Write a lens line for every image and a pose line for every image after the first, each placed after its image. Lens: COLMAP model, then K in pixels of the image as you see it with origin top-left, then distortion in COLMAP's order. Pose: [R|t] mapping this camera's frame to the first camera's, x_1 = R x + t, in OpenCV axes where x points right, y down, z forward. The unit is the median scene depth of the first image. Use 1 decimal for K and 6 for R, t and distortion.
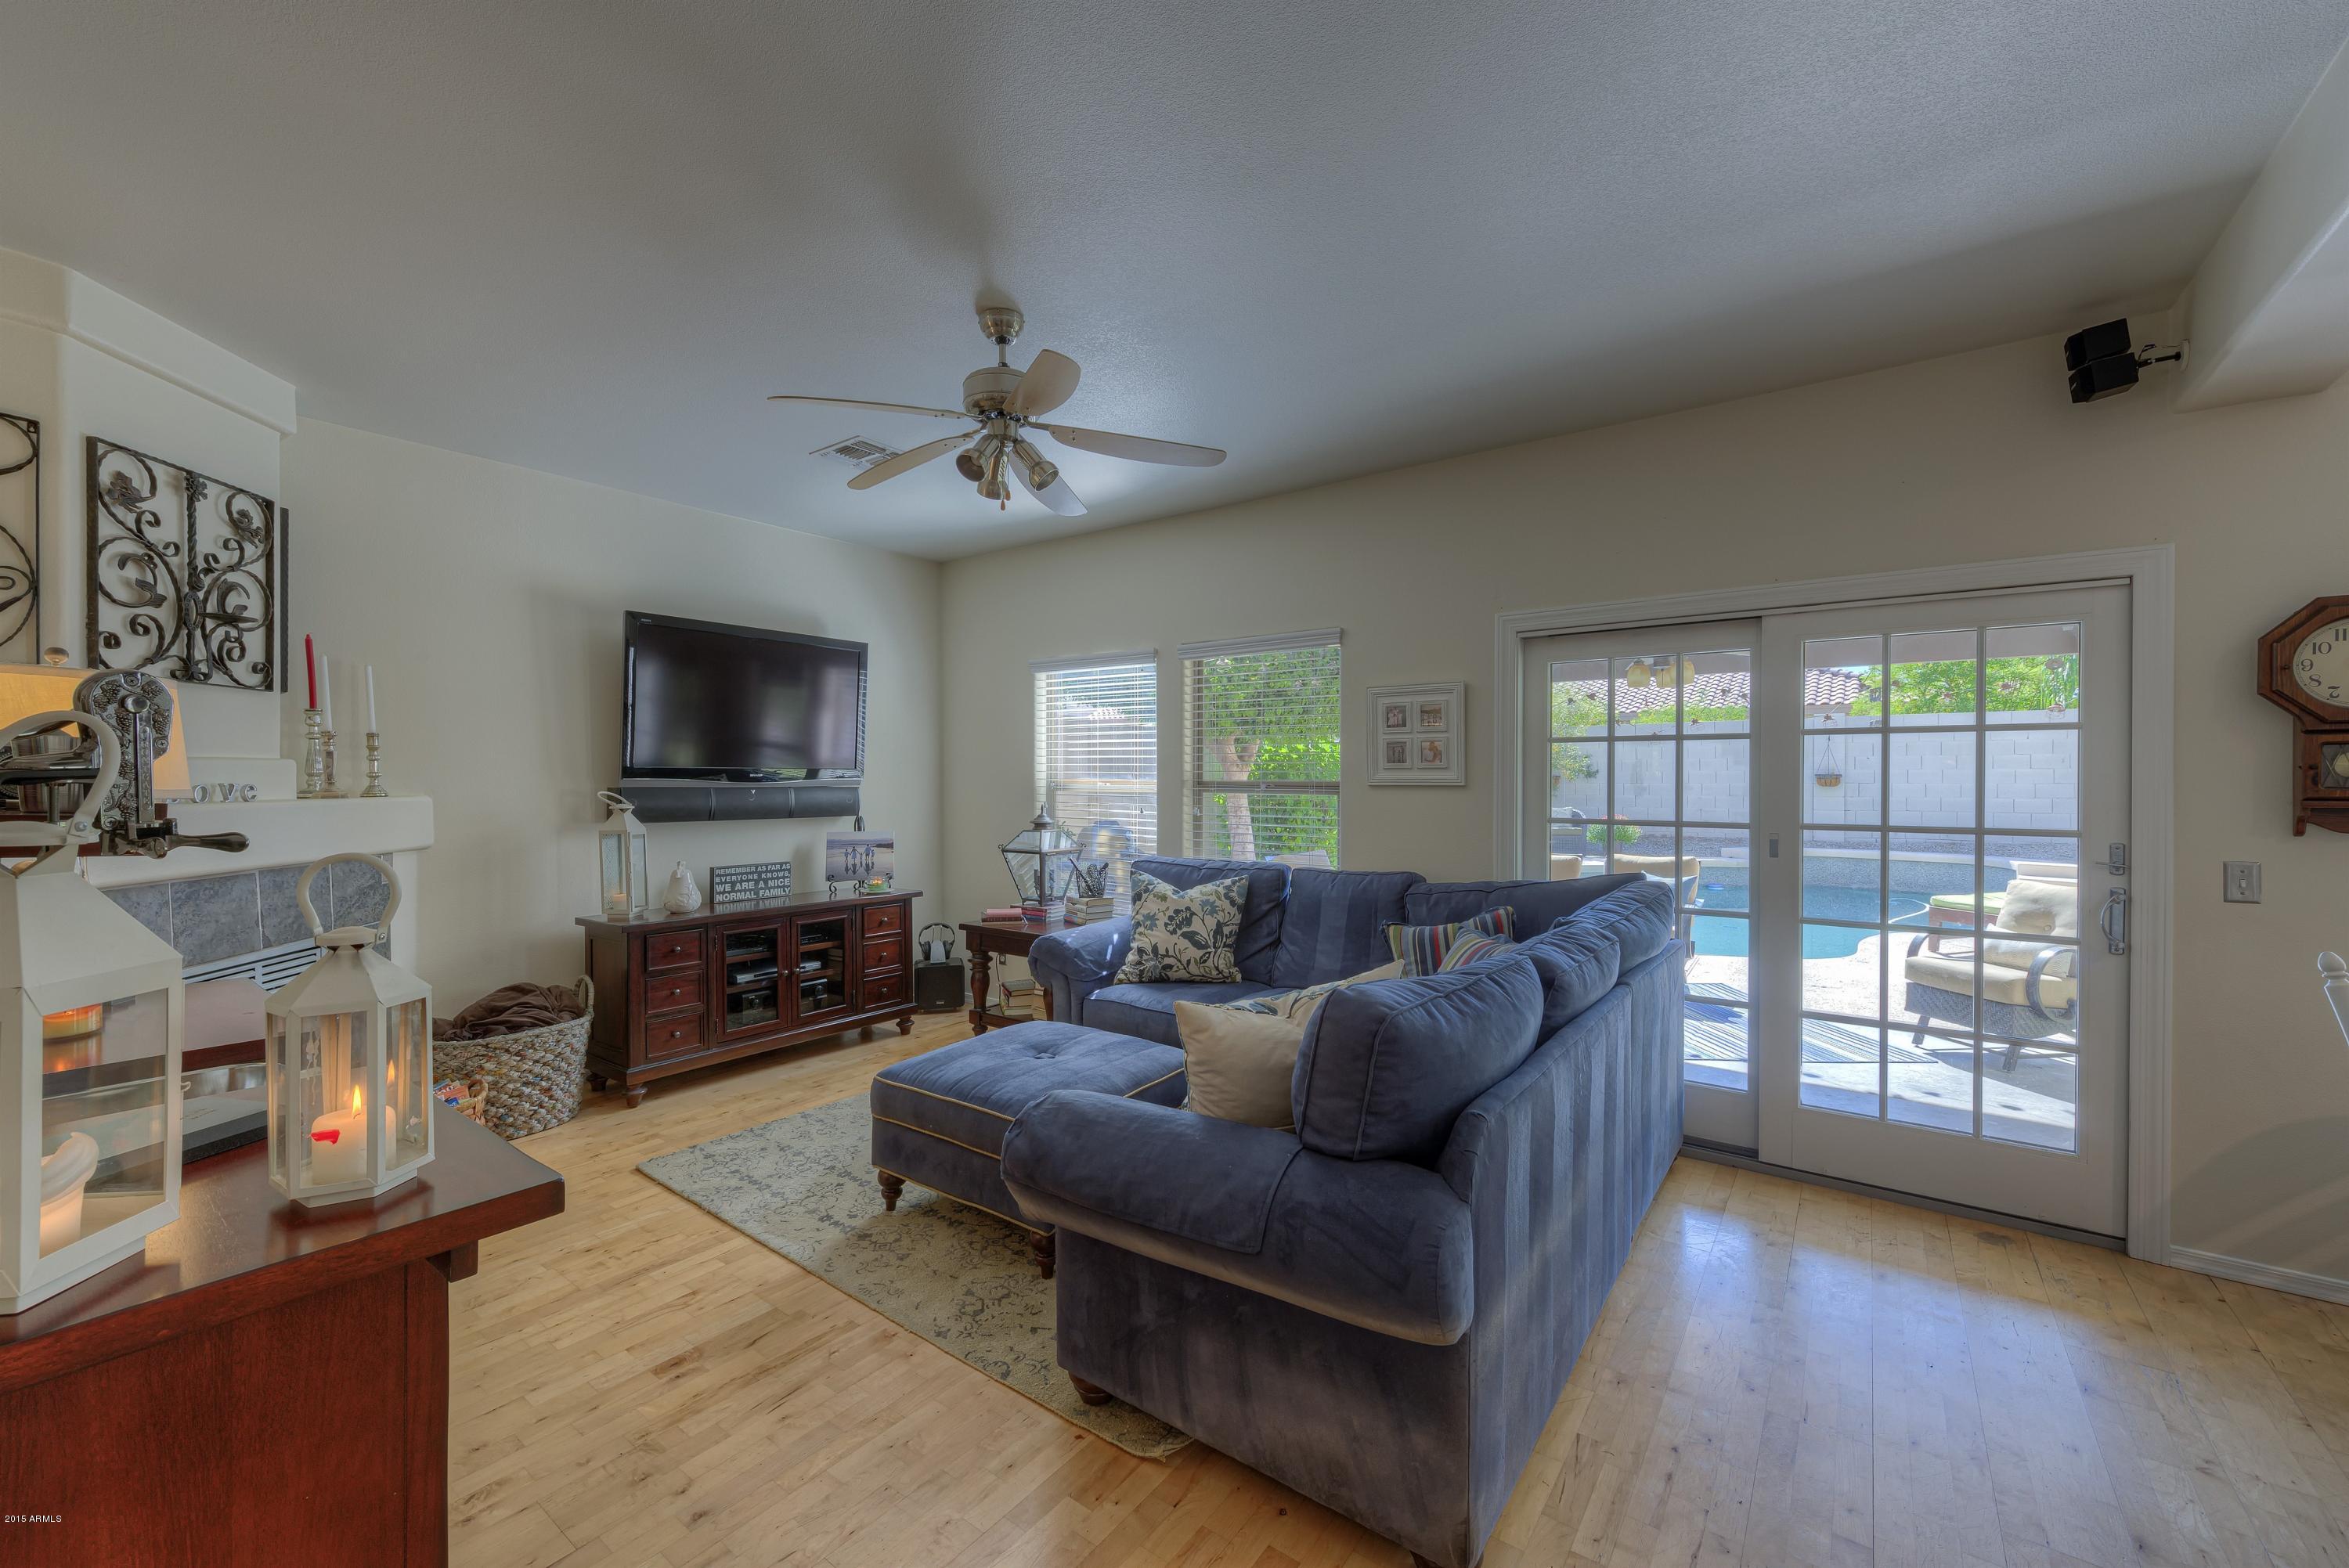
lens RADIAL K [[920.6, 0, 1175.3], [0, 920.6, 784.6], [0, 0, 1]] dist [0.011092, -0.000182]
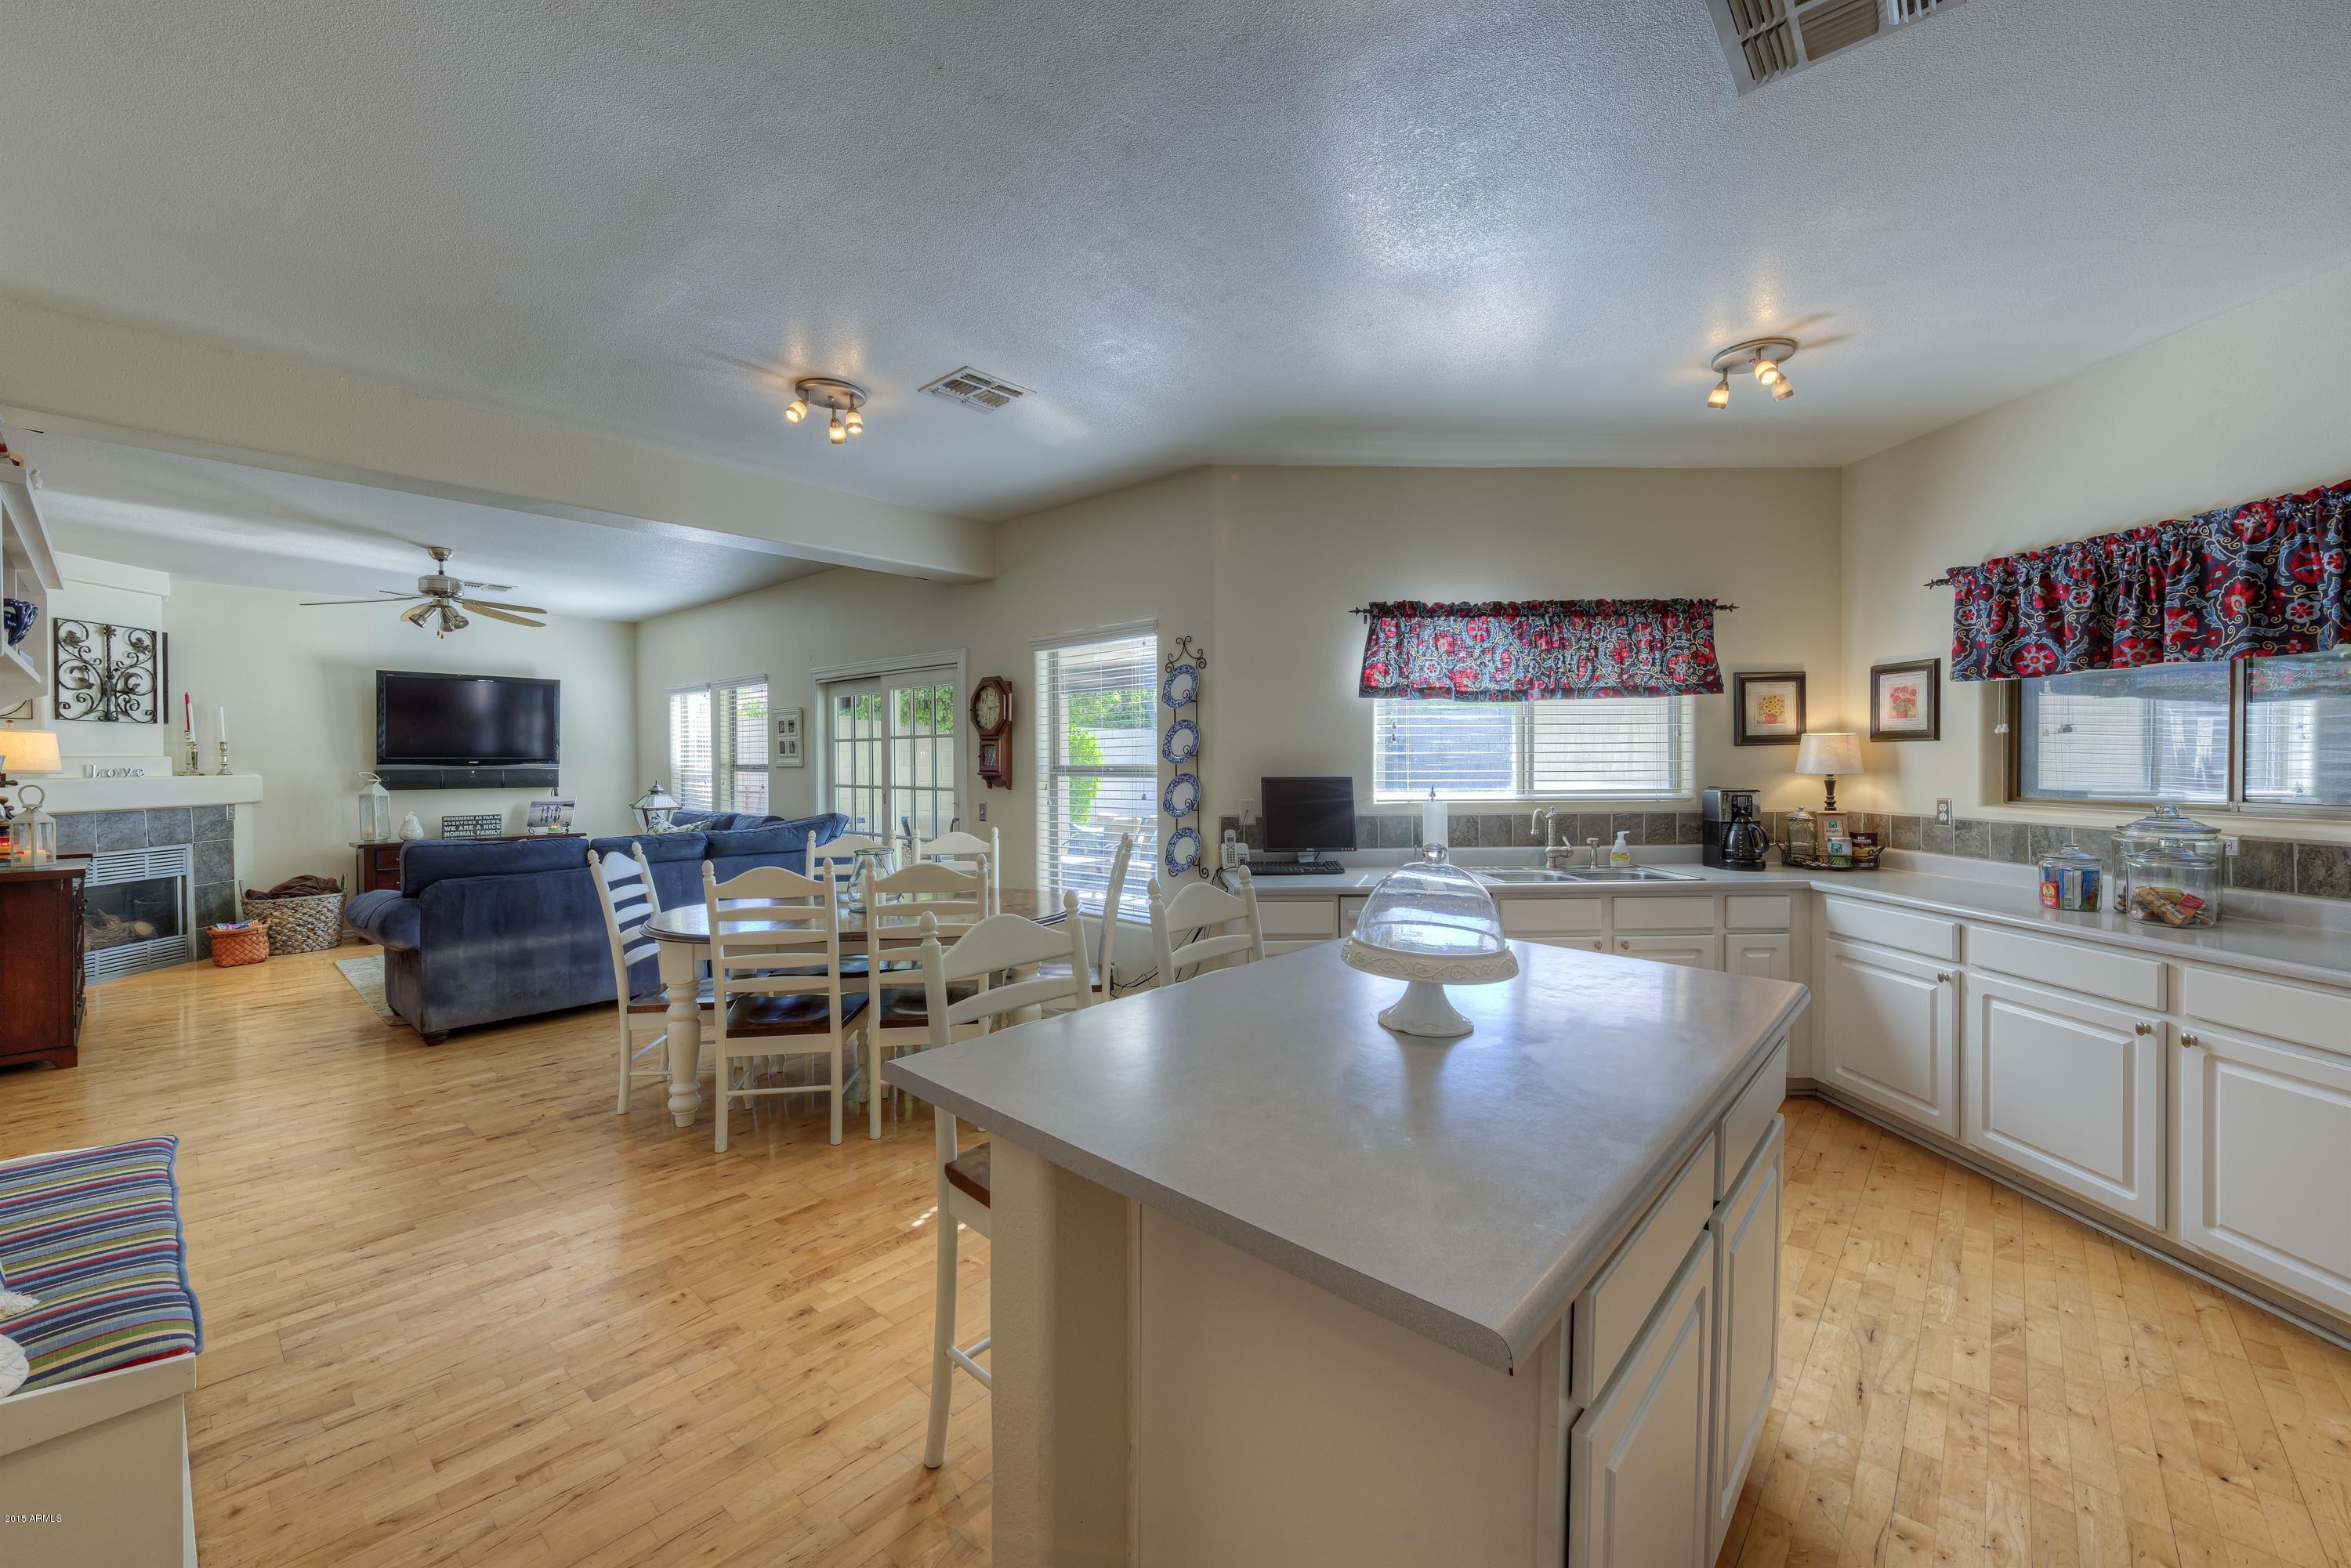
lens RADIAL K [[921.5, 0, 1182.3], [0, 921.5, 771.9], [0, 0, 1]] dist [0.011092, -0.000182]
pose [[0.995553, -0.004821, -0.094084, 1.512689], [0.005351, 0.999971, 0.005384, 0.007810], [0.094055, -0.005864, 0.995550, -0.861146]]
